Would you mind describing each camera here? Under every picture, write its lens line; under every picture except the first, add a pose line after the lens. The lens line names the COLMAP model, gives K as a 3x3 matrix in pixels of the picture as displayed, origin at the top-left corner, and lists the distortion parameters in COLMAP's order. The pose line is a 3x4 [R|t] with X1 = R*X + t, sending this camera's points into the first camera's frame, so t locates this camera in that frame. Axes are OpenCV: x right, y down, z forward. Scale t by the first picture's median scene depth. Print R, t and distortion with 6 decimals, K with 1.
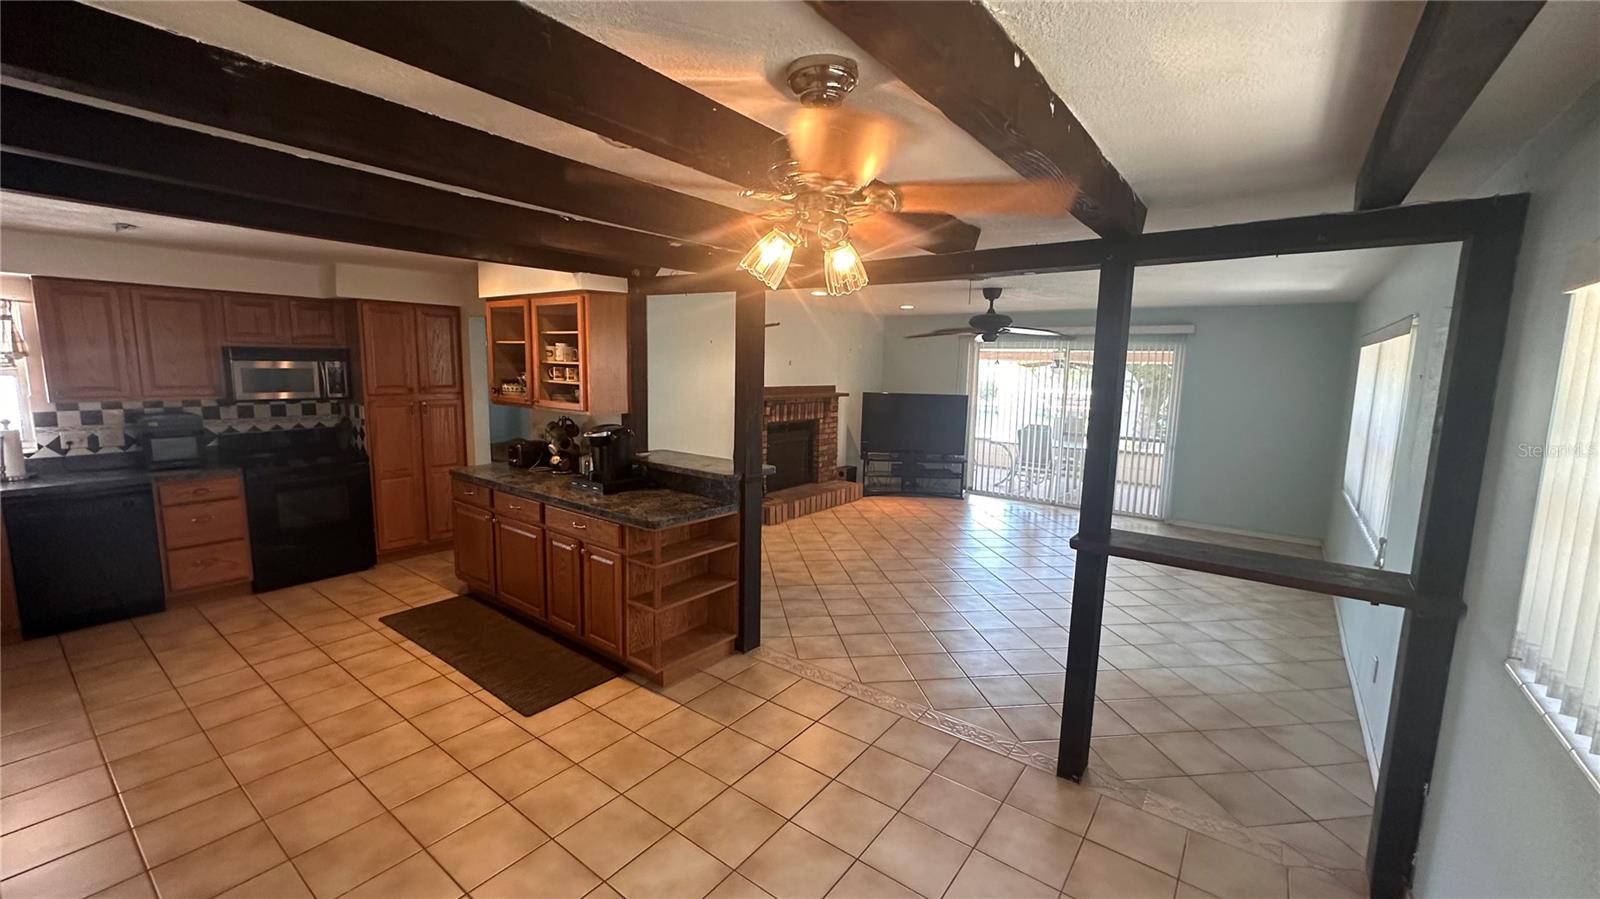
lens RADIAL K [[638.6, 0, 796.8], [0, 638.6, 448.7], [0, 0, 1]] dist [-0.001833, -0.000206]
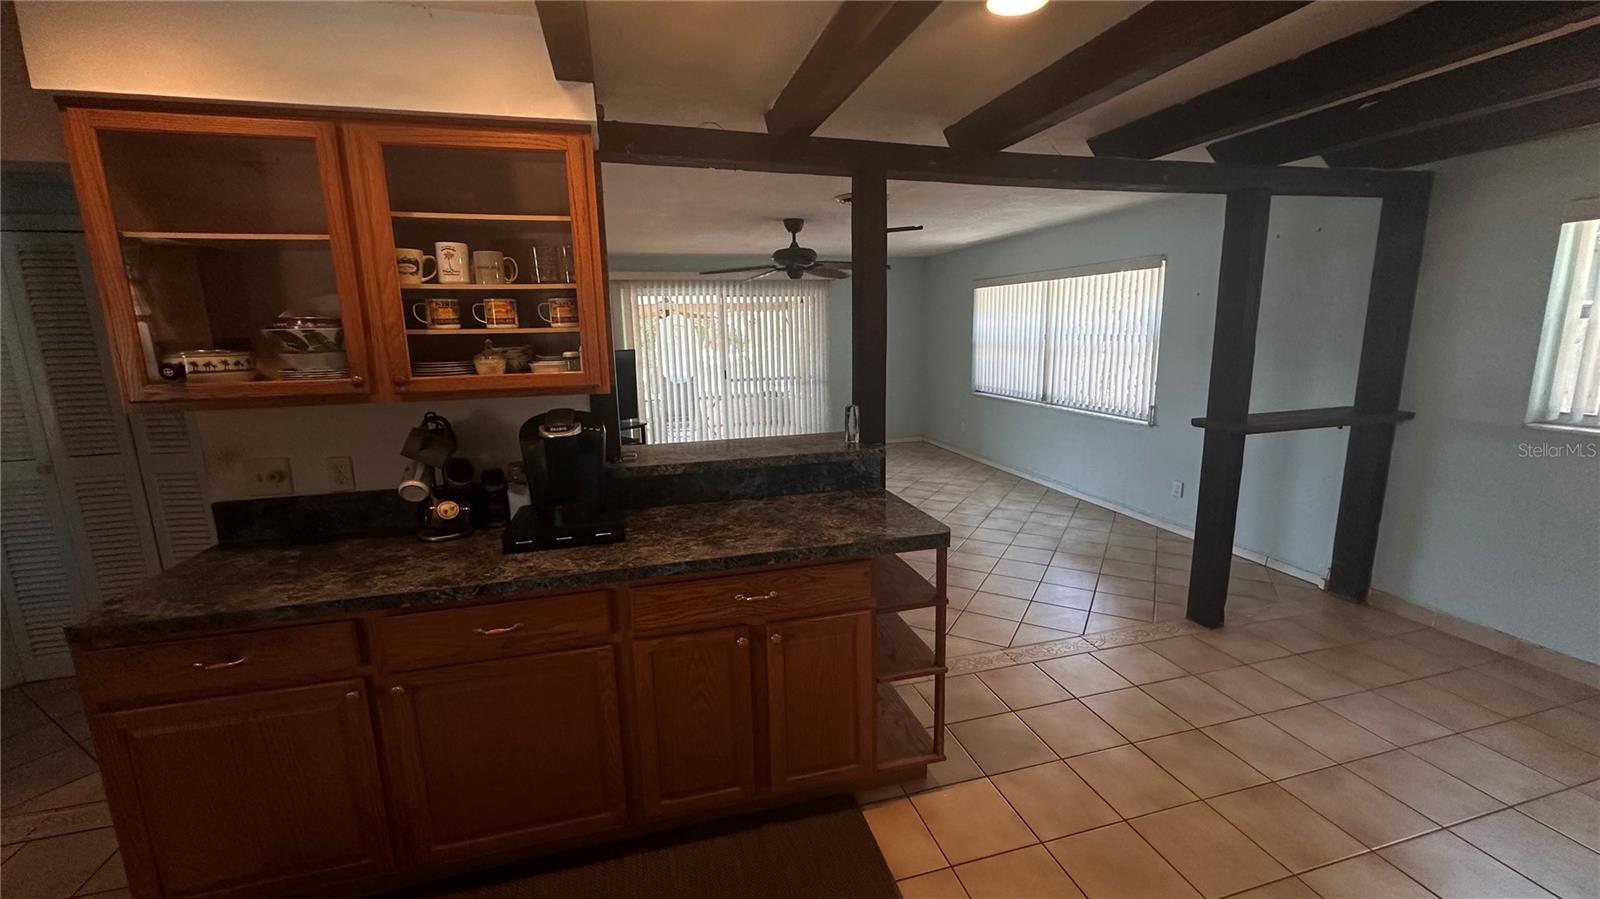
lens RADIAL K [[638.6, 0, 796.8], [0, 638.6, 448.7], [0, 0, 1]] dist [-0.001833, -0.000206]
pose [[0.605282, -0.181331, 0.775082, -0.467356], [0.140565, 0.982755, 0.120144, -0.036281], [-0.783502, 0.036229, 0.620333, 0.432915]]
